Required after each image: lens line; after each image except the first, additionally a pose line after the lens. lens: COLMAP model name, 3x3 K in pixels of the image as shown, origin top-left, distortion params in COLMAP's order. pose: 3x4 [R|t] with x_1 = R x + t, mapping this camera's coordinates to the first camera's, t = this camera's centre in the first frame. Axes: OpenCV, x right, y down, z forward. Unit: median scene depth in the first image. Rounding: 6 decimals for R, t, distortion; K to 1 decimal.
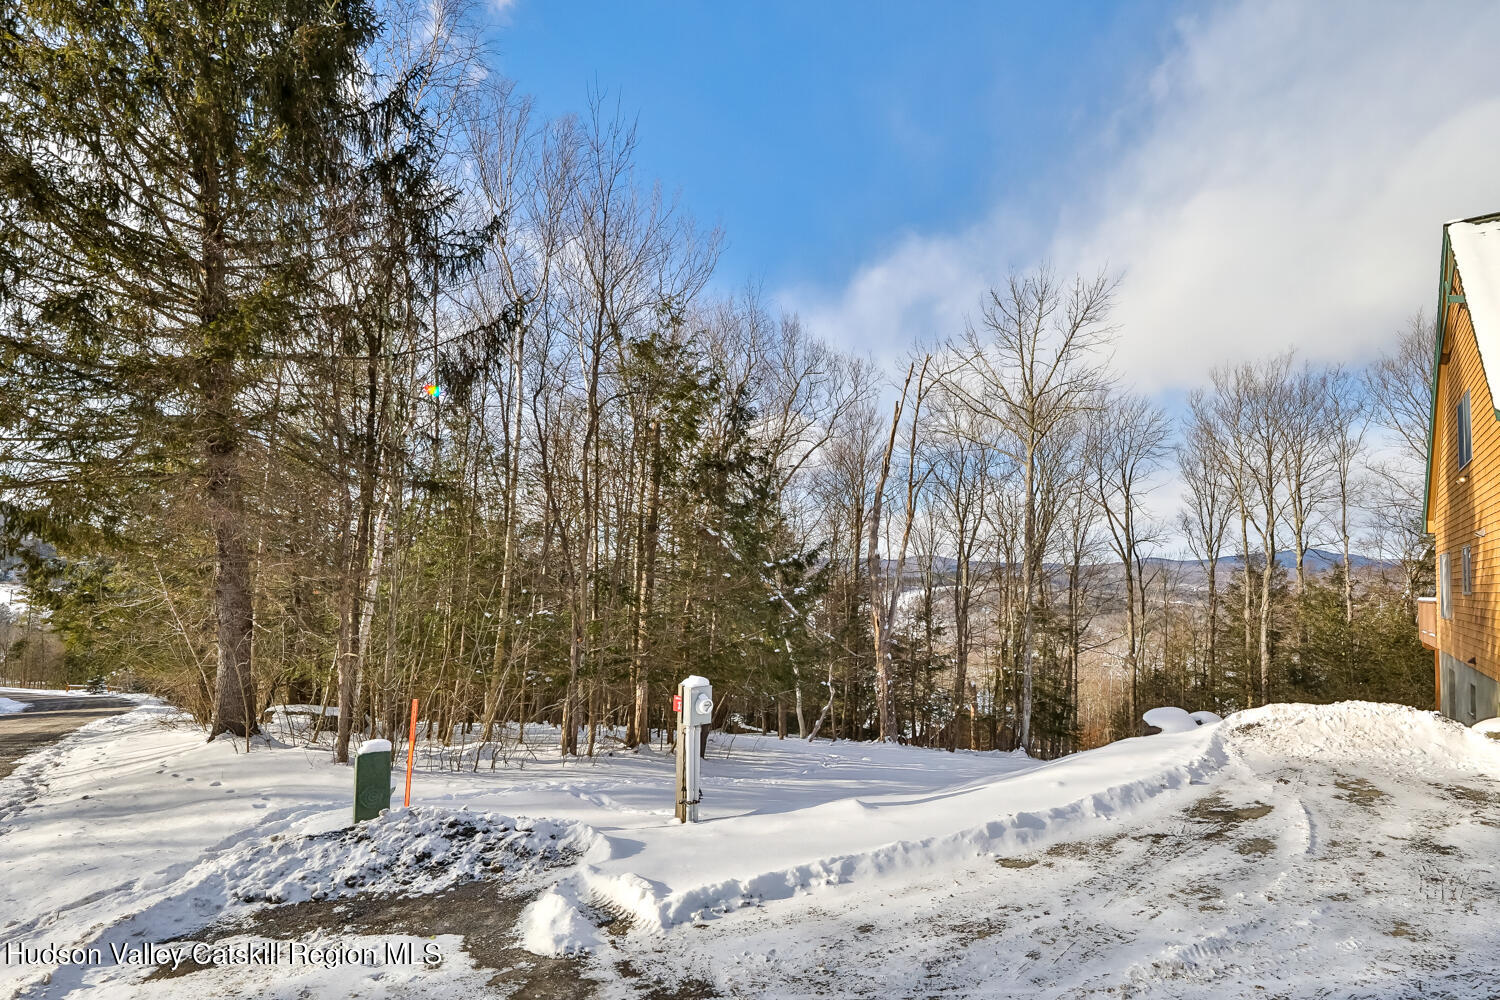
lens RADIAL K [[681.0, 0, 805.4], [0, 681.0, 551.1], [0, 0, 1]] dist [-0.010022, -0.000195]
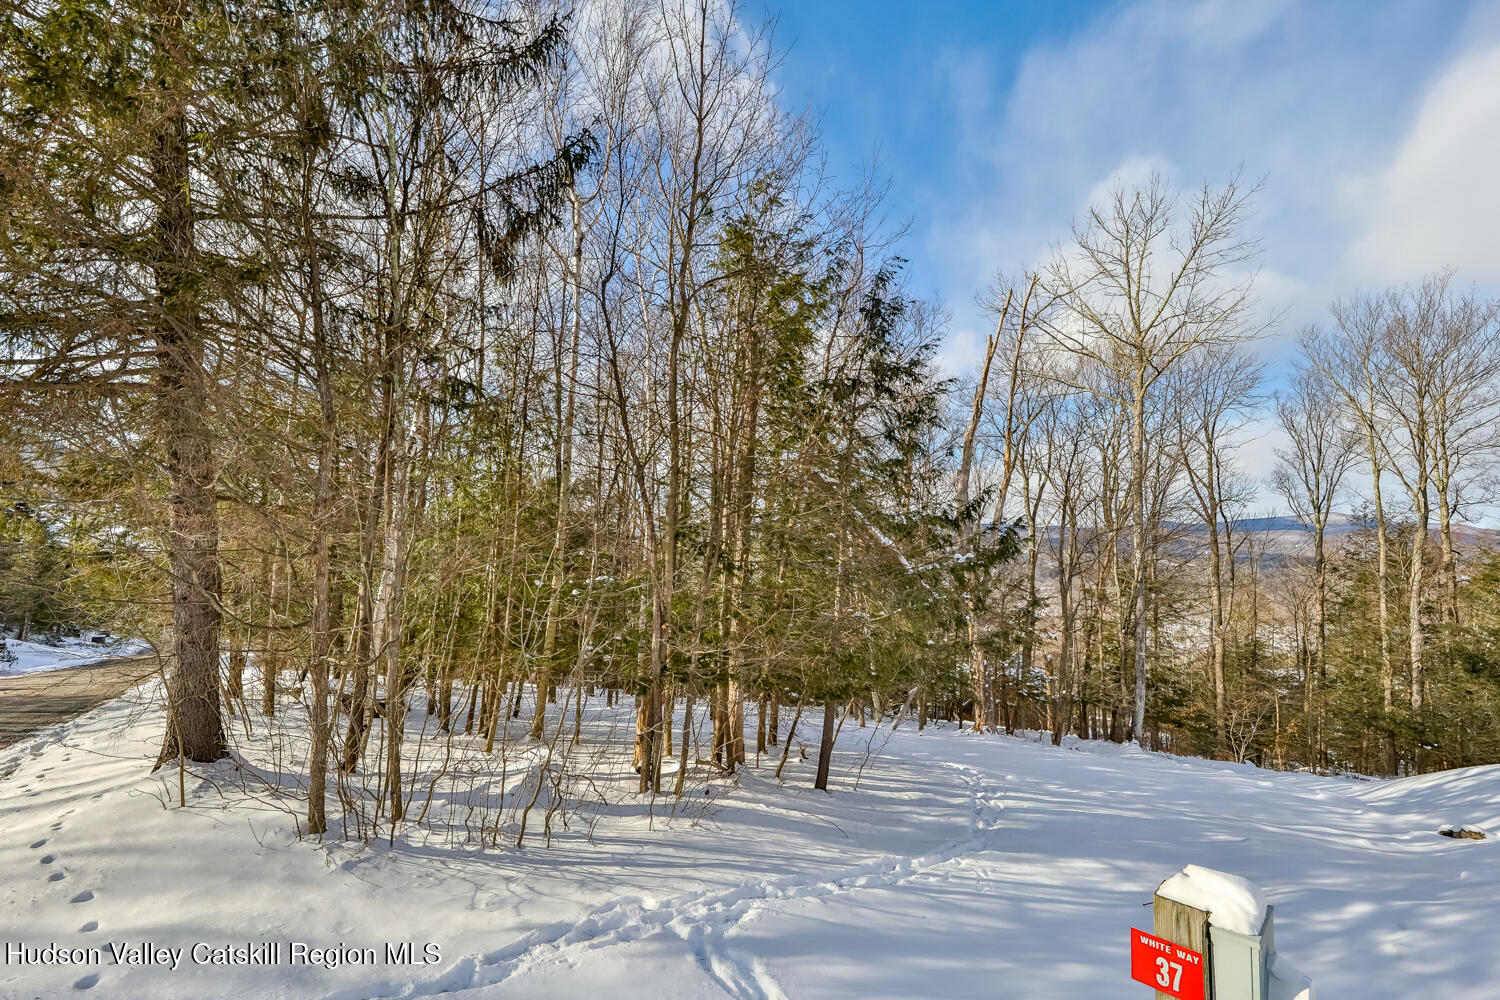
lens RADIAL K [[629.8, 0, 742.5], [0, 629.8, 505.1], [0, 0, 1]] dist [-0.000269, -0.001076]
pose [[0.992522, 0.003296, -0.122023, -0.069630], [-0.004511, 0.999943, -0.009683, 0.004937], [0.121984, 0.010161, 0.992480, 0.146525]]
